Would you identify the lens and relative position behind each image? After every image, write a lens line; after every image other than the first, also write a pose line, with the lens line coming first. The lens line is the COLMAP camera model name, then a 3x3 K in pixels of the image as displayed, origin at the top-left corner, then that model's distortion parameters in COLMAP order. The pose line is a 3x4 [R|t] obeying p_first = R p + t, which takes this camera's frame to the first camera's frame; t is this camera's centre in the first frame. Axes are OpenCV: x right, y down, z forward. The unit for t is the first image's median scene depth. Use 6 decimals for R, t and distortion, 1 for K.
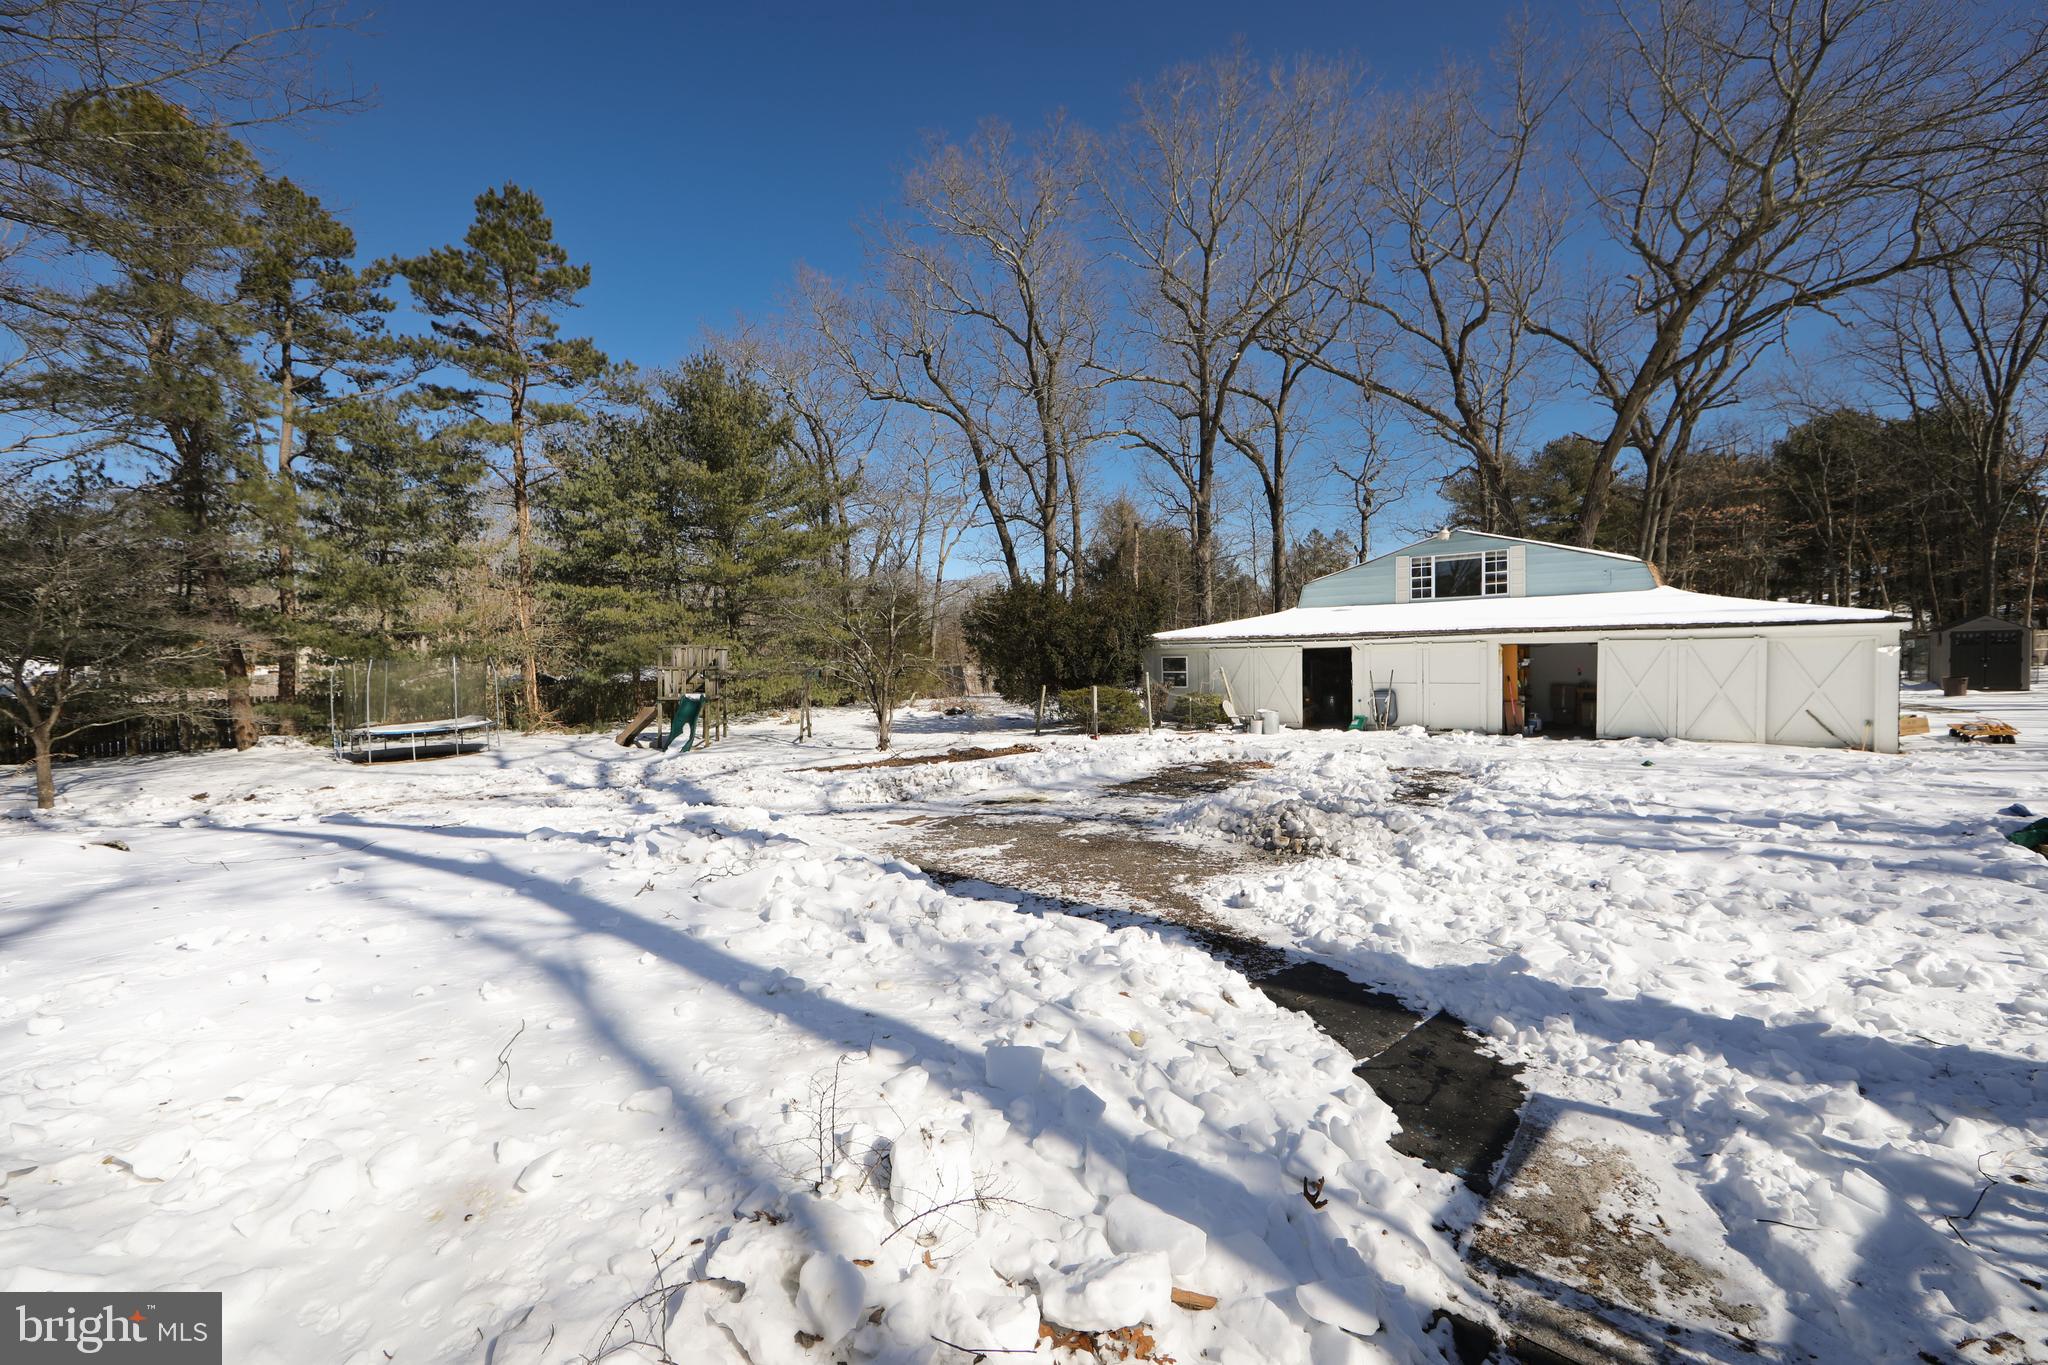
lens RADIAL K [[806.5, 0, 1027.7], [0, 806.5, 680.7], [0, 0, 1]] dist [-0.009348, 0.001727]
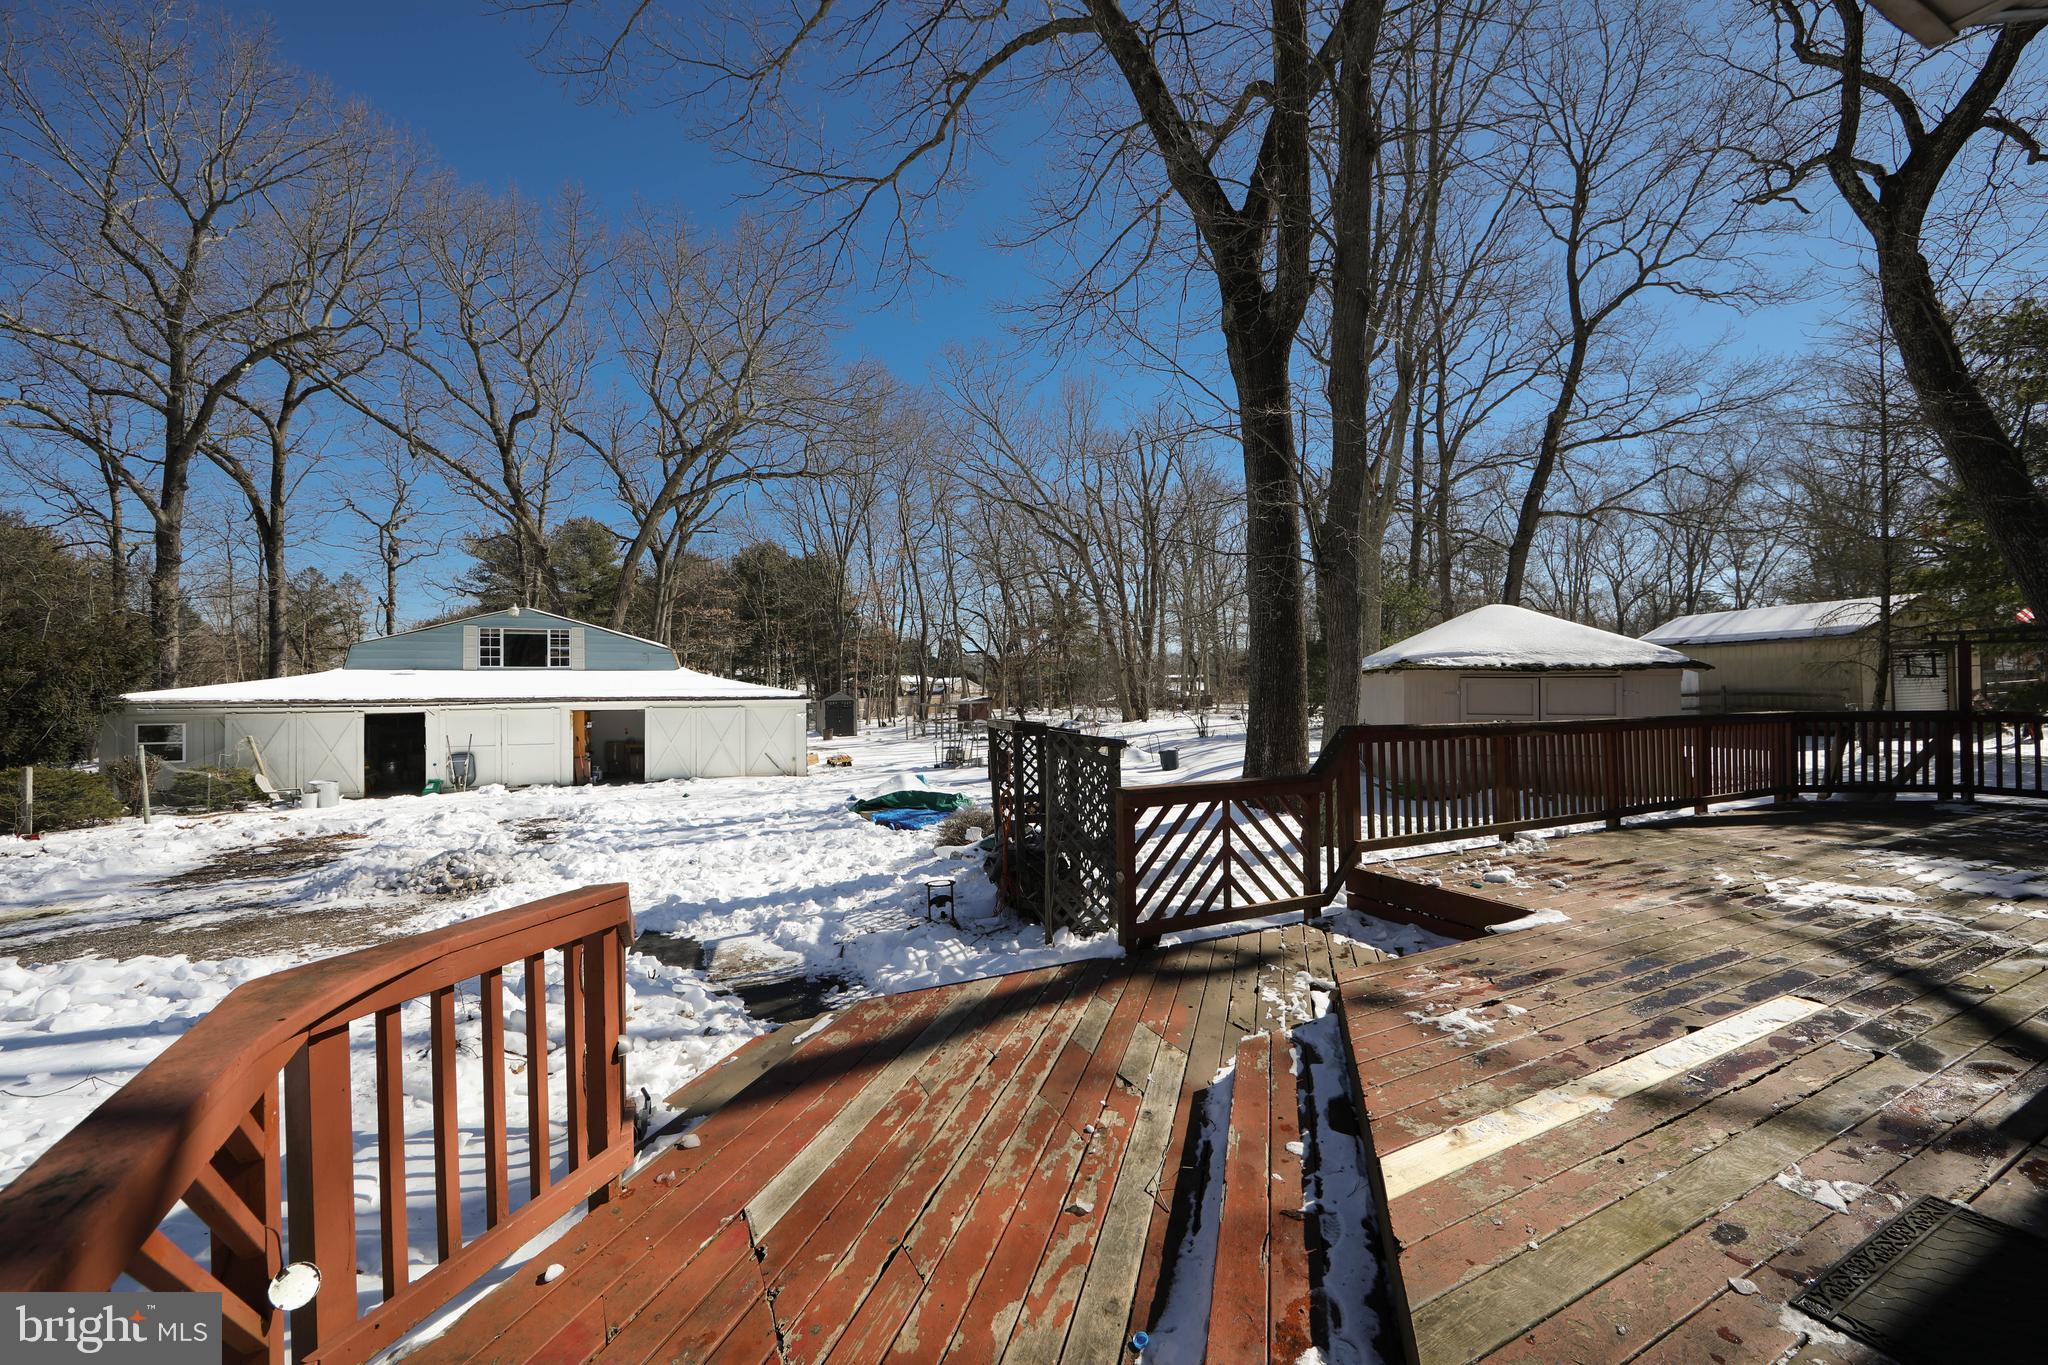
lens RADIAL K [[806.5, 0, 1028.9], [0, 806.5, 691.8], [0, 0, 1]] dist [-0.009348, 0.001727]
pose [[0.447537, 0.019740, 0.894048, -0.157942], [0.030467, 0.998839, -0.037305, -0.006619], [-0.893746, 0.043934, 0.446416, -0.130523]]
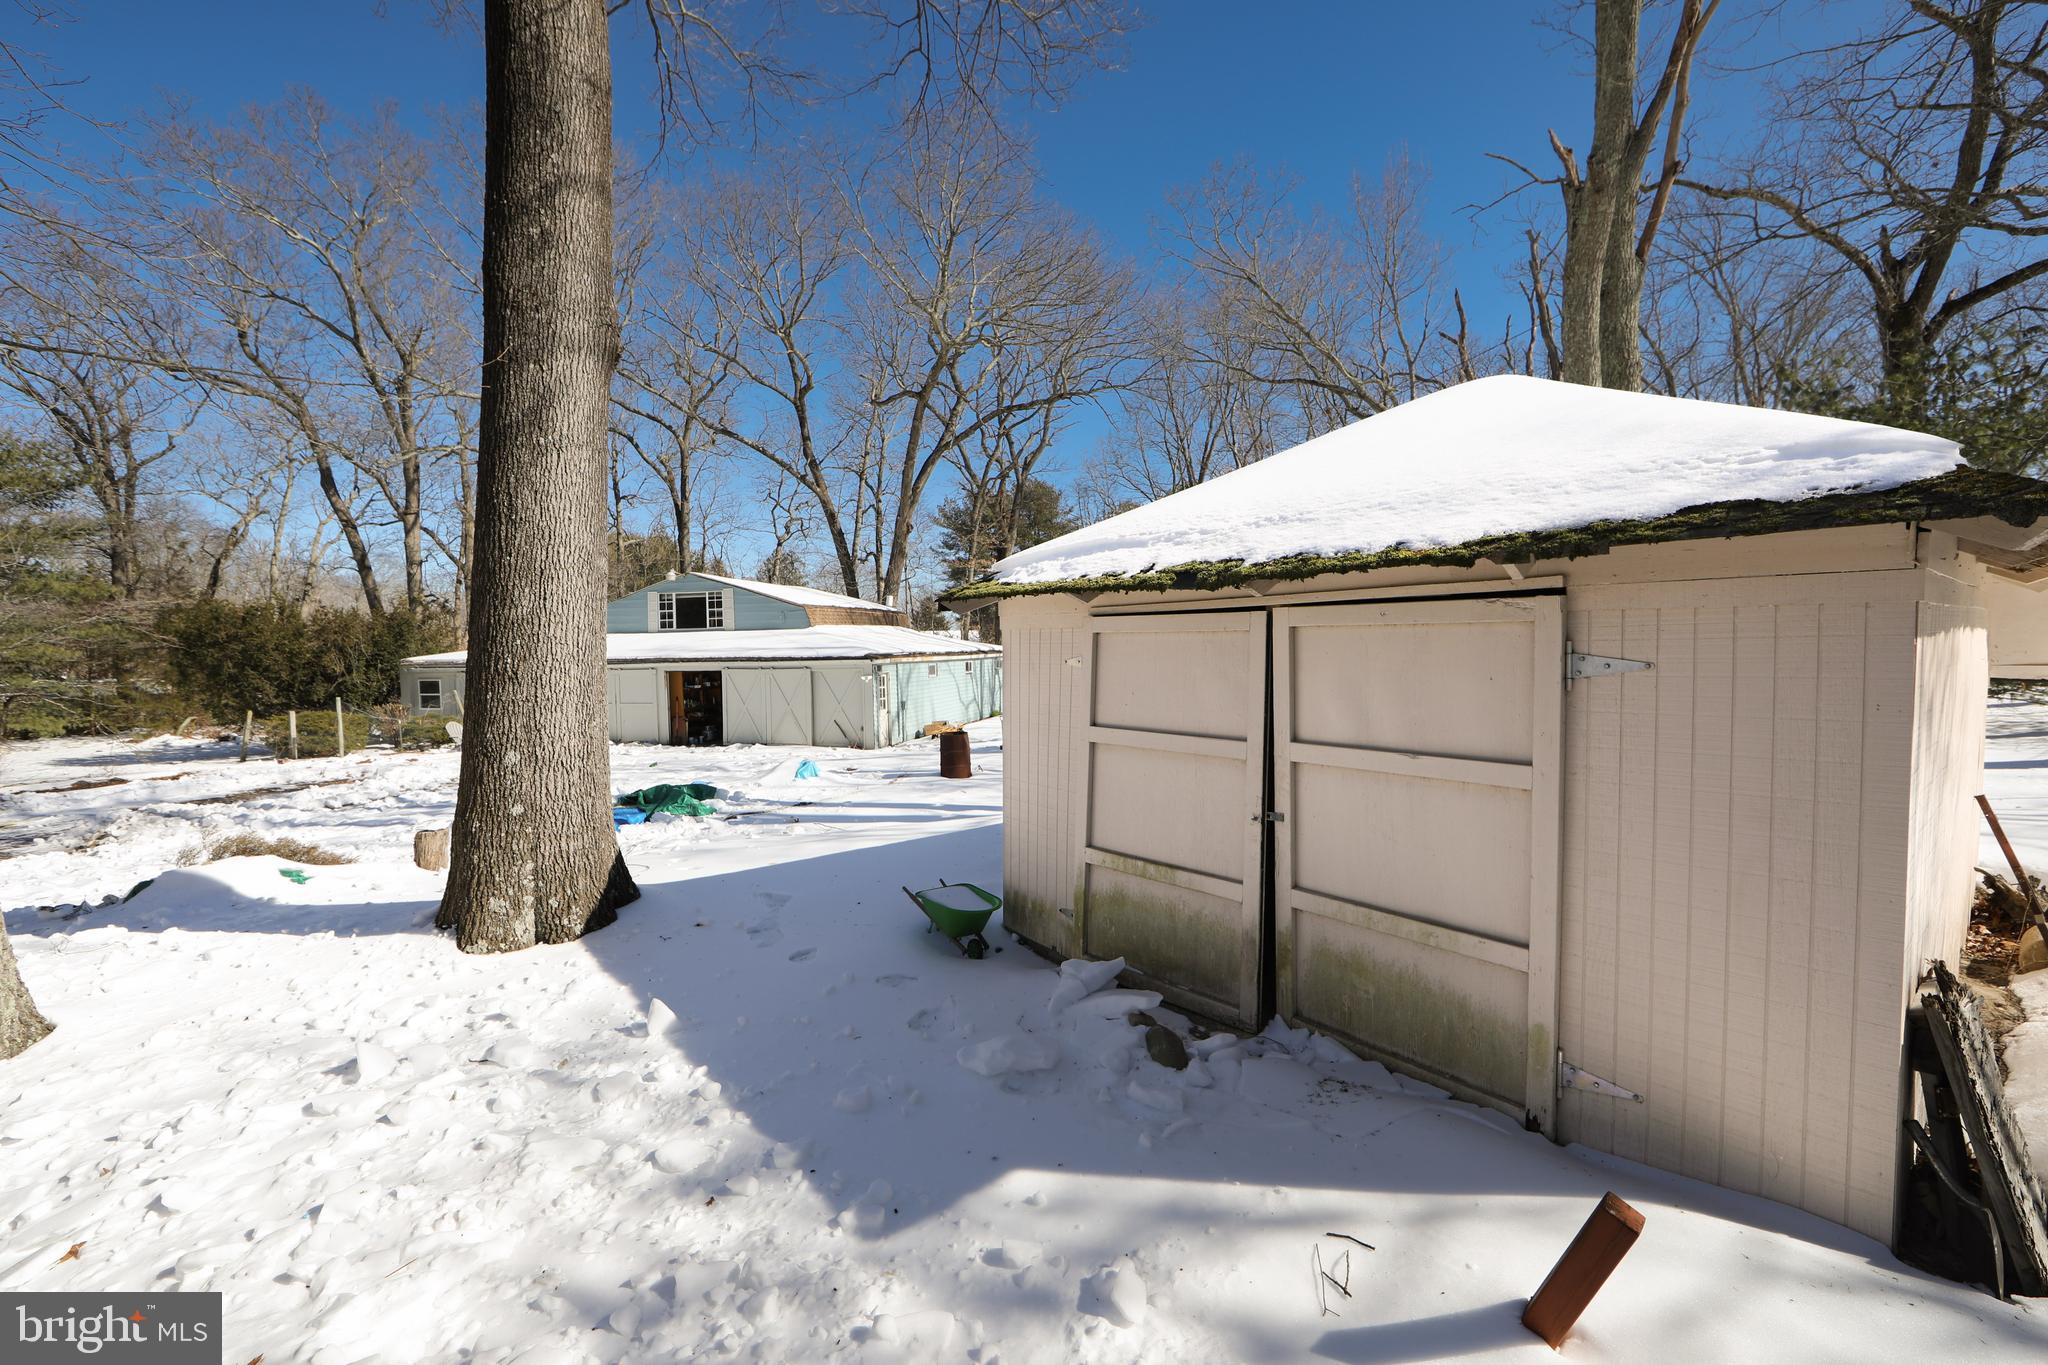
lens RADIAL K [[872.1, 0, 1027.0], [0, 872.1, 677.3], [0, 0, 1]] dist [-0.000643, 0.000038]
pose [[0.907735, -0.002827, 0.419534, 0.462662], [0.010182, 0.999831, -0.015295, -0.008746], [-0.419420, 0.018155, 0.907611, -0.380842]]
